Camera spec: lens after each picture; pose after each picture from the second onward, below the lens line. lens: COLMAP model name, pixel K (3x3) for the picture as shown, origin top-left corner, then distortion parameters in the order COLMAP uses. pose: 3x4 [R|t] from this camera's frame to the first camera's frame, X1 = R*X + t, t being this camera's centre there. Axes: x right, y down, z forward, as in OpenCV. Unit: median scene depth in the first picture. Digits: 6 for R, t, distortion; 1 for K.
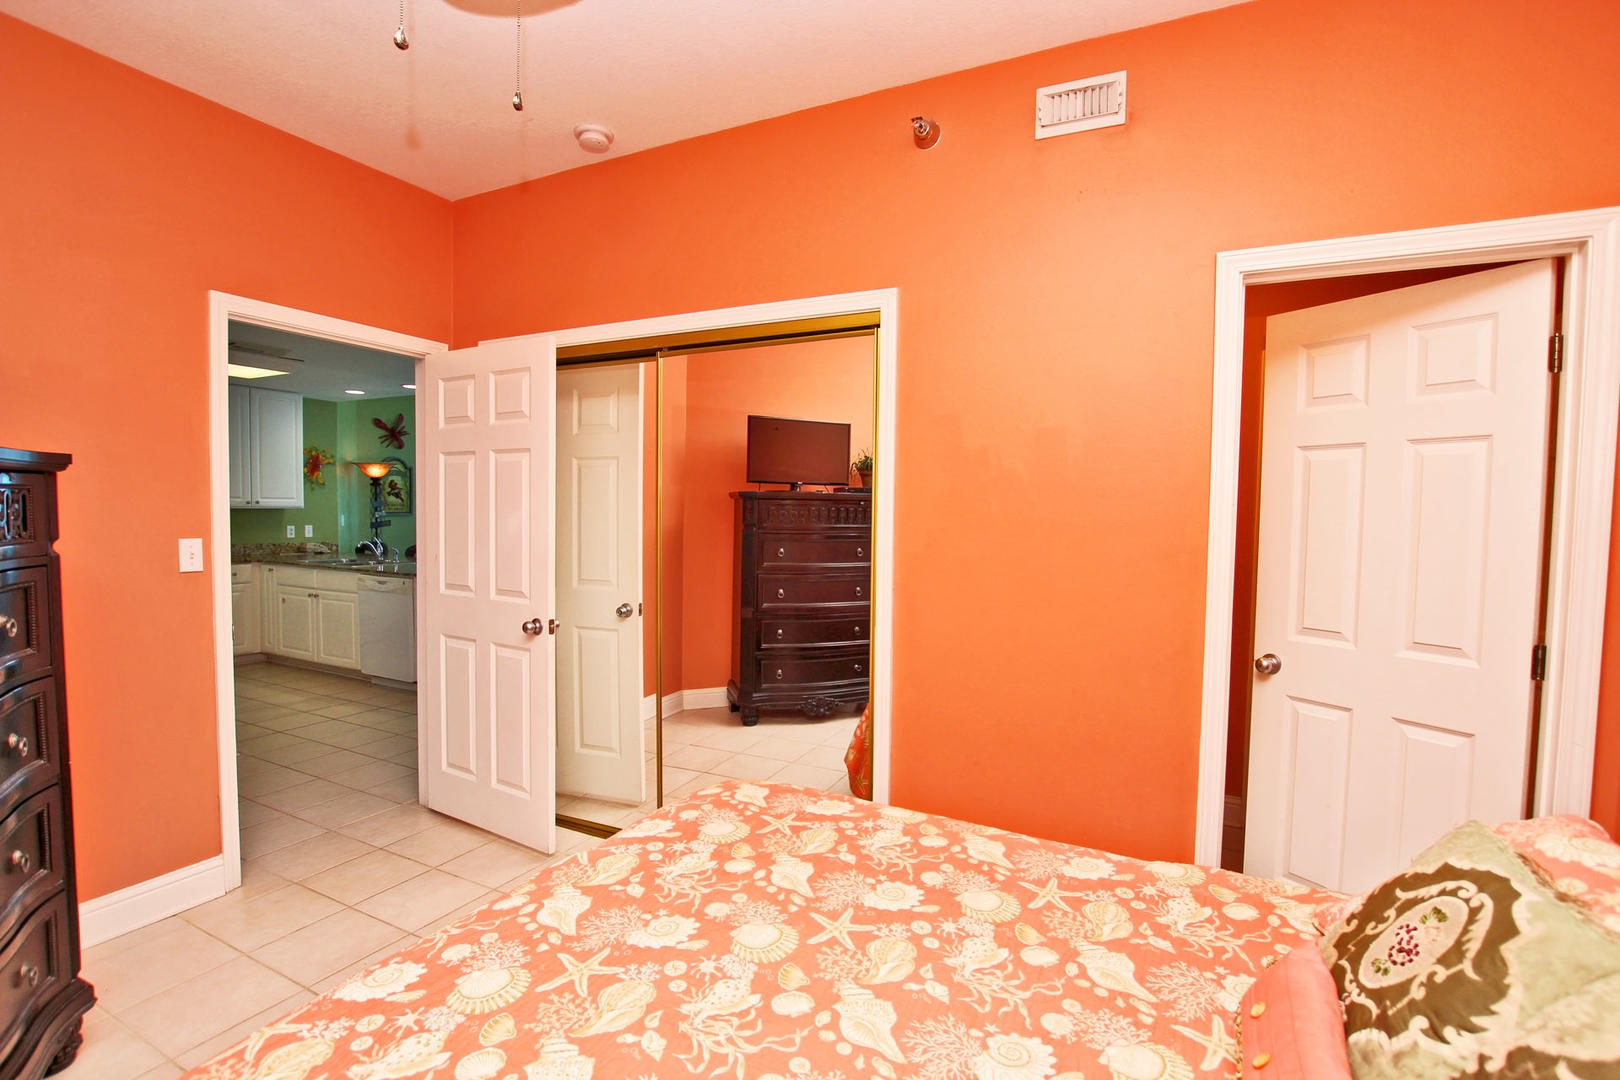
lens RADIAL K [[752.1, 0, 803.2], [0, 752.1, 547.4], [0, 0, 1]] dist [-0.028098, 0.001645]
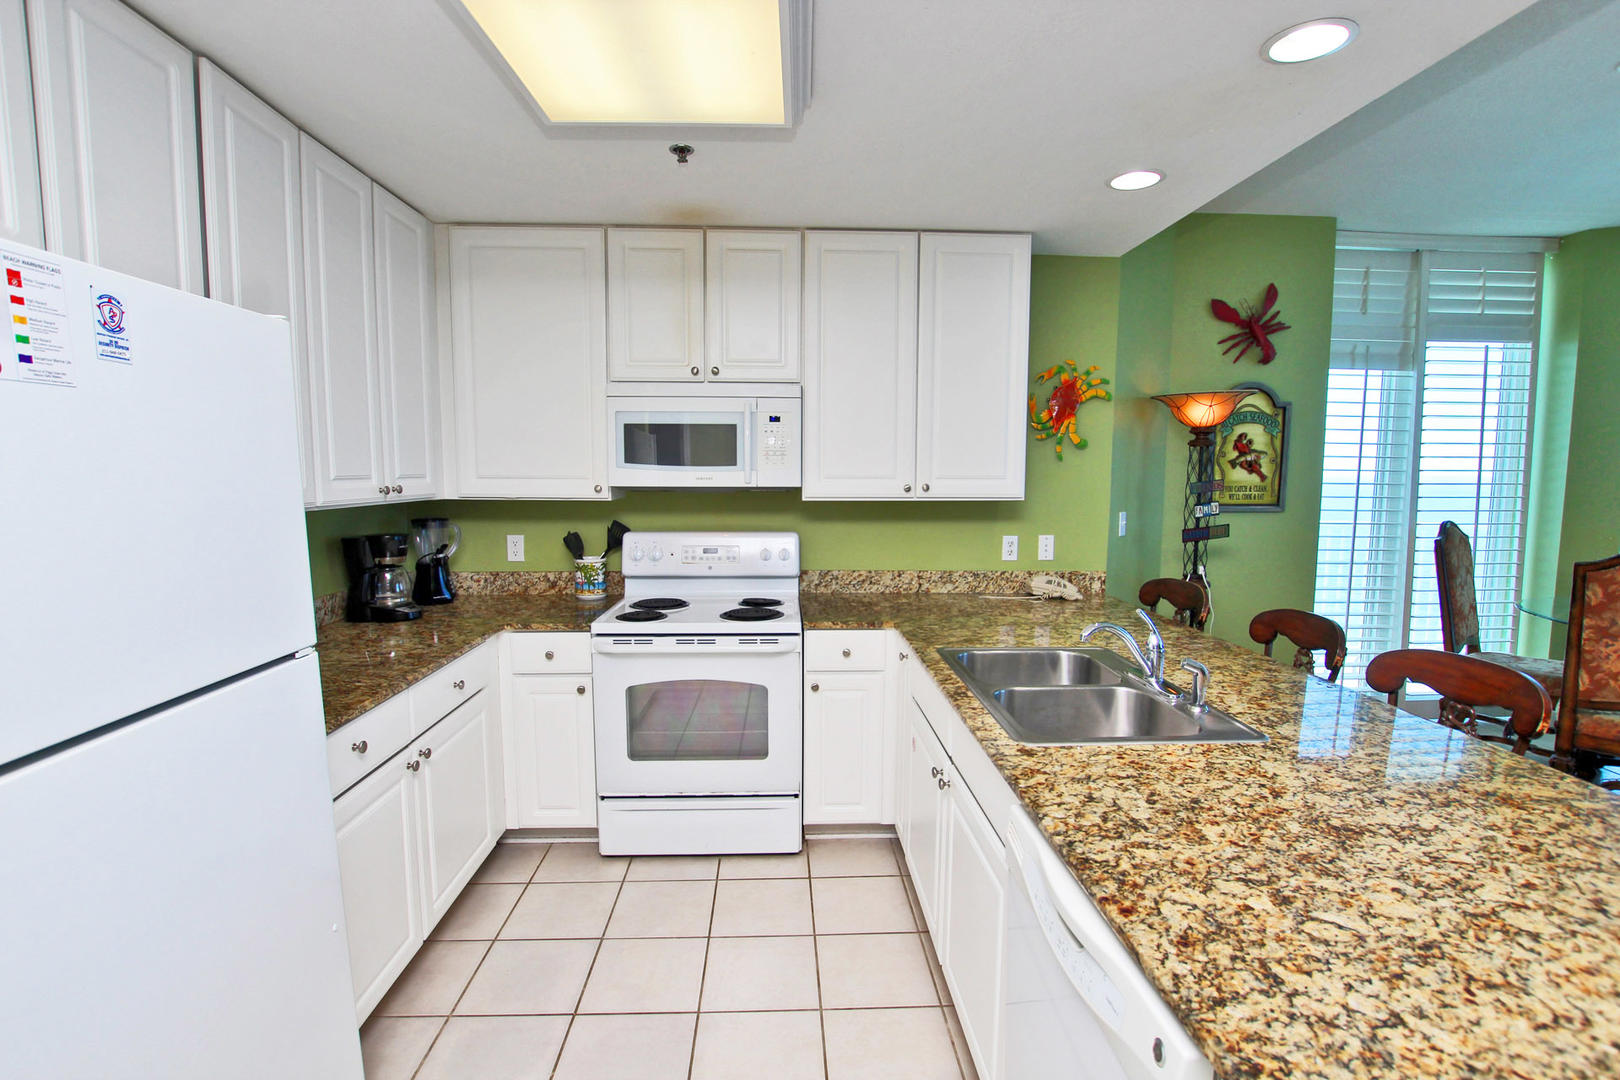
lens RADIAL K [[752.1, 0, 812.2], [0, 752.1, 544.2], [0, 0, 1]] dist [-0.028098, 0.001645]
pose [[0.498517, 0.078493, -0.863319, -0.297521], [-0.042760, 0.996906, 0.065947, -0.043619], [0.865825, 0.004040, 0.500331, 0.570634]]
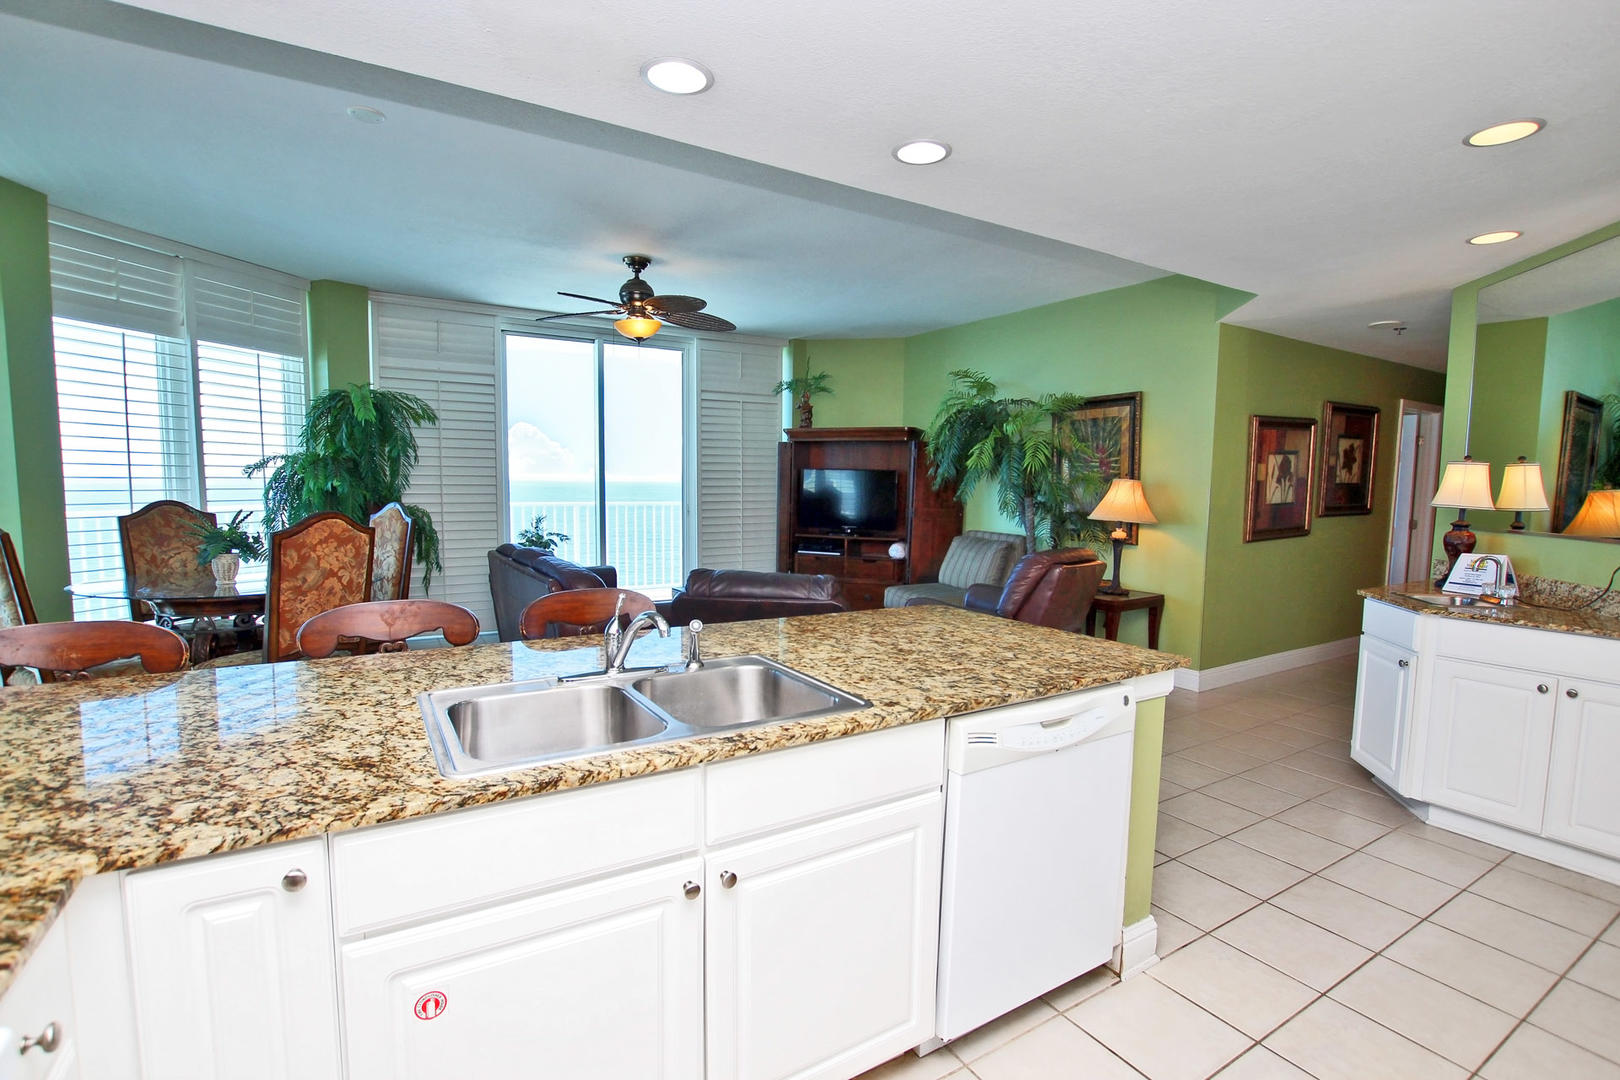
lens RADIAL K [[752.1, 0, 808.3], [0, 752.1, 547.8], [0, 0, 1]] dist [-0.028098, 0.001645]
pose [[0.520987, -0.080095, 0.849798, -0.602289], [0.033218, 0.996736, 0.073579, -0.038772], [-0.852918, -0.010105, 0.521947, 0.624906]]
